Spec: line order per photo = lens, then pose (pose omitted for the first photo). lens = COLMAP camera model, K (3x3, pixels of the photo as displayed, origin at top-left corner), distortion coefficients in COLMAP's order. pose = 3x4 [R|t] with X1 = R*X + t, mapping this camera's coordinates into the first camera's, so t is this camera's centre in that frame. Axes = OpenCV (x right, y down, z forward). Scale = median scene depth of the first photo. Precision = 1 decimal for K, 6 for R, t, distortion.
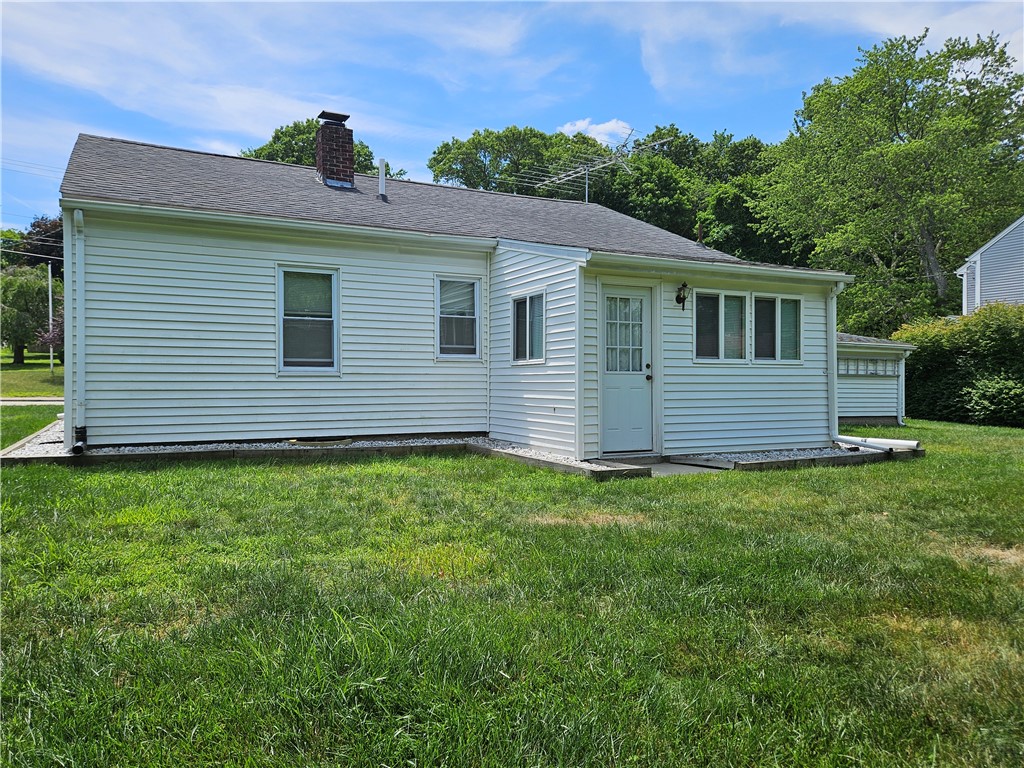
lens RADIAL K [[742.7, 0, 486.7], [0, 742.7, 392.3], [0, 0, 1]] dist [0.078402, -0.067215]
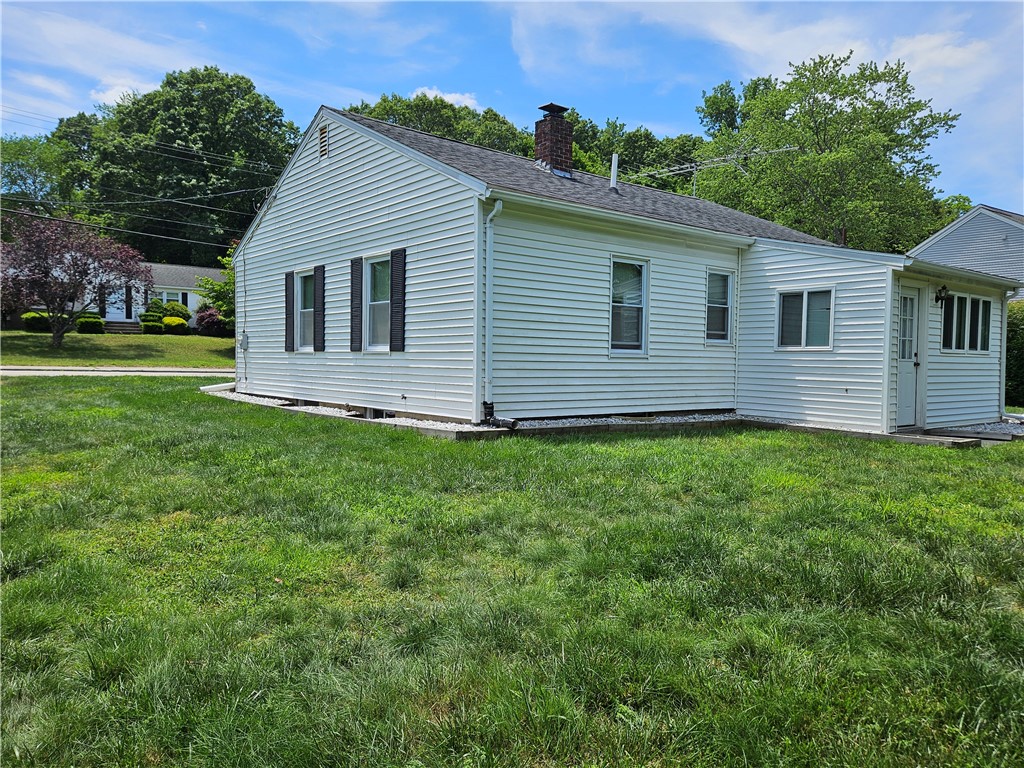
lens RADIAL K [[742.7, 0, 501.3], [0, 742.7, 374.7], [0, 0, 1]] dist [0.078402, -0.067215]
pose [[0.976164, 0.012669, 0.216664, -0.592019], [-0.016054, 0.999775, 0.013869, -0.008160], [-0.216440, -0.017017, 0.976148, -0.025270]]
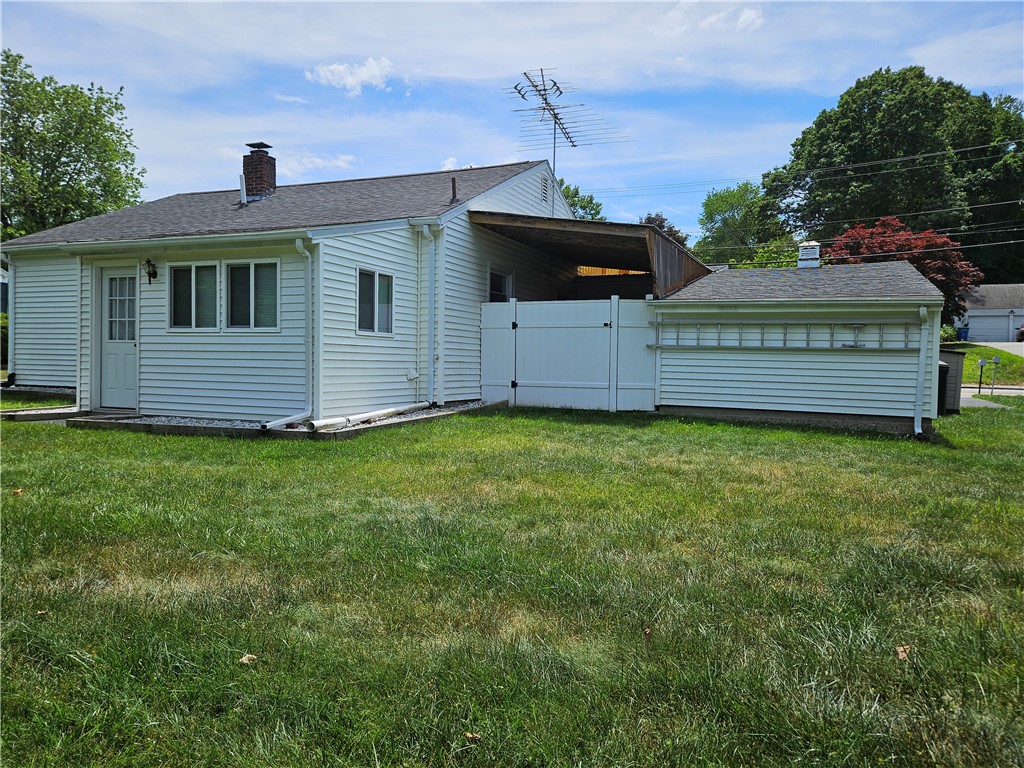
lens RADIAL K [[742.7, 0, 510.7], [0, 742.7, 385.4], [0, 0, 1]] dist [0.078402, -0.067215]
pose [[0.644767, 0.035367, -0.763560, 1.266219], [-0.024930, 0.999371, 0.025239, -0.001755], [0.763972, 0.002762, 0.645243, 0.598952]]
